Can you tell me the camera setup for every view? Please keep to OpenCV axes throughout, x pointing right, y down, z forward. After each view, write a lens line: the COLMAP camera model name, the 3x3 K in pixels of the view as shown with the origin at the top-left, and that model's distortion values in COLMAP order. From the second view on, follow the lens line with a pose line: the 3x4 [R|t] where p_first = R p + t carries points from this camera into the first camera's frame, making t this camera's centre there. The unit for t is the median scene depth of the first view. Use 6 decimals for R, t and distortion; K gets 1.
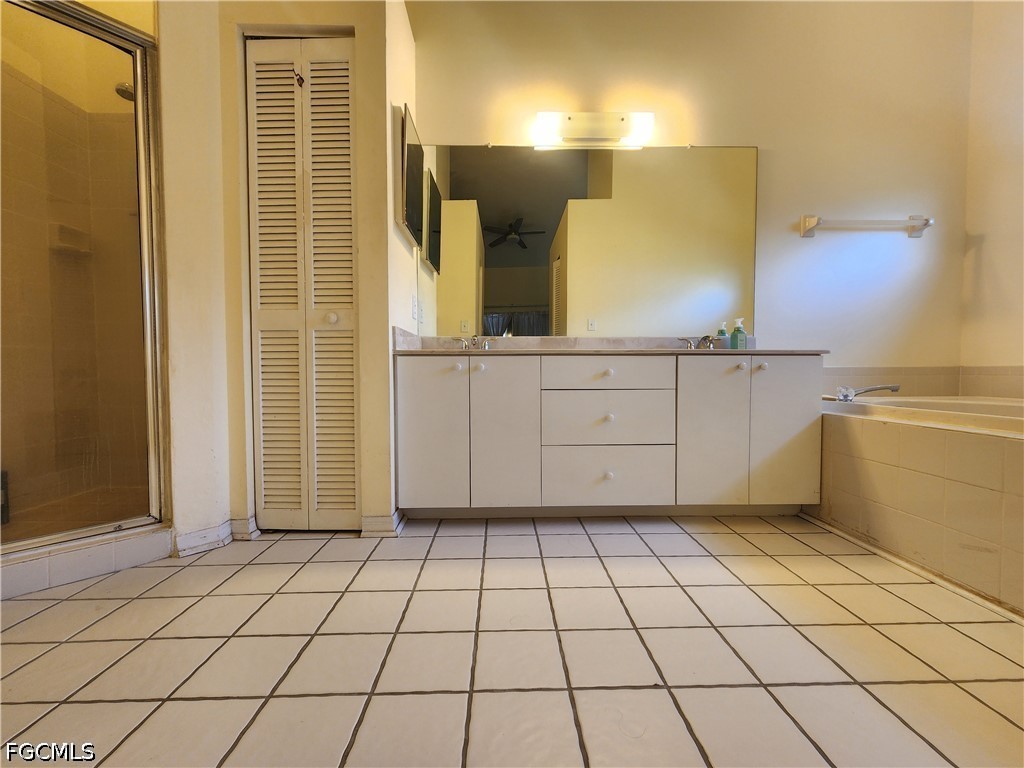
lens RADIAL K [[421.3, 0, 512.0], [0, 421.3, 384.0], [0, 0, 1]] dist [-0.000969, -0.000401]
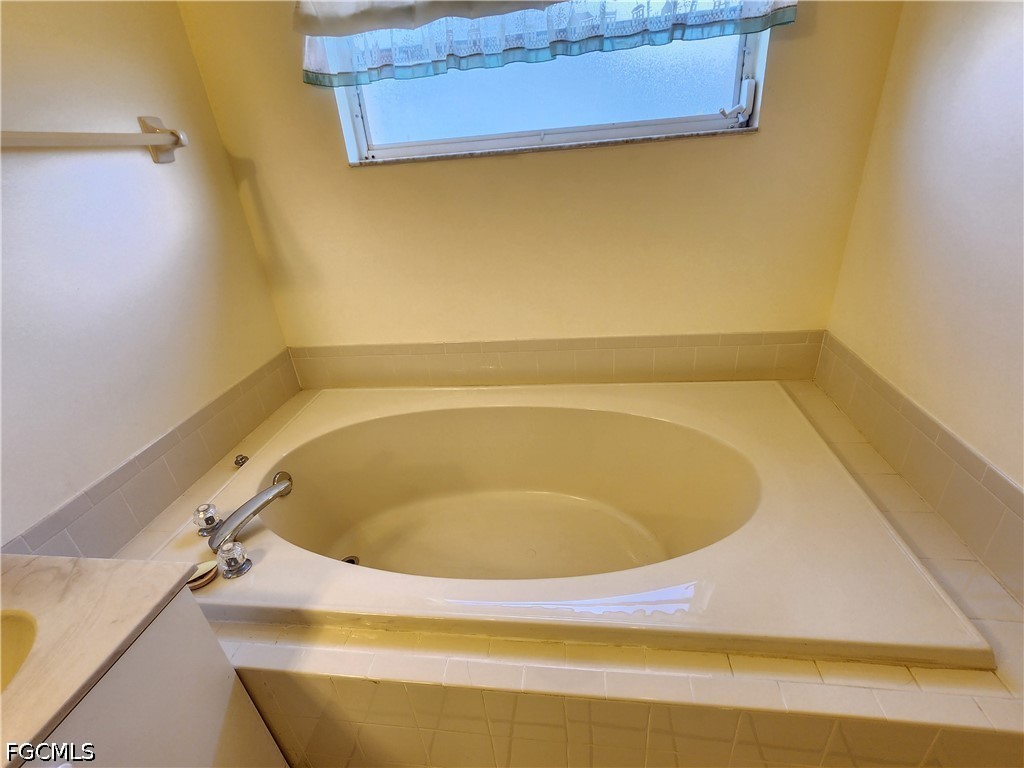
lens RADIAL K [[474.7, 0, 517.6], [0, 474.7, 380.9], [0, 0, 1]] dist [0.001596, -0.000441]
pose [[0.137527, -0.452069, 0.881317, 0.461584], [0.106234, 0.891371, 0.440649, -0.416164], [-0.984785, 0.033025, 0.170612, 0.596167]]
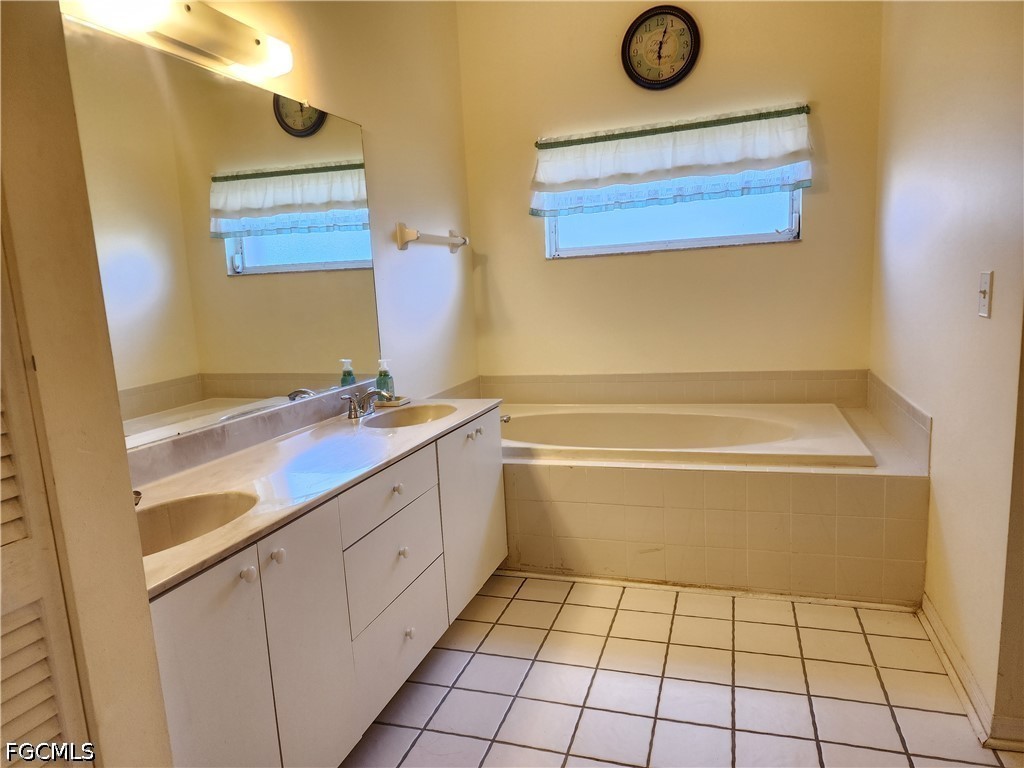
lens RADIAL K [[683.9, 0, 512.0], [0, 683.9, 384.0], [0, 0, 1]] dist [0.069138, -0.000385]
pose [[0.324782, -0.149020, 0.933975, -0.707453], [0.077174, 0.988392, 0.130865, -0.318028], [-0.942635, 0.029576, 0.332512, 0.449346]]
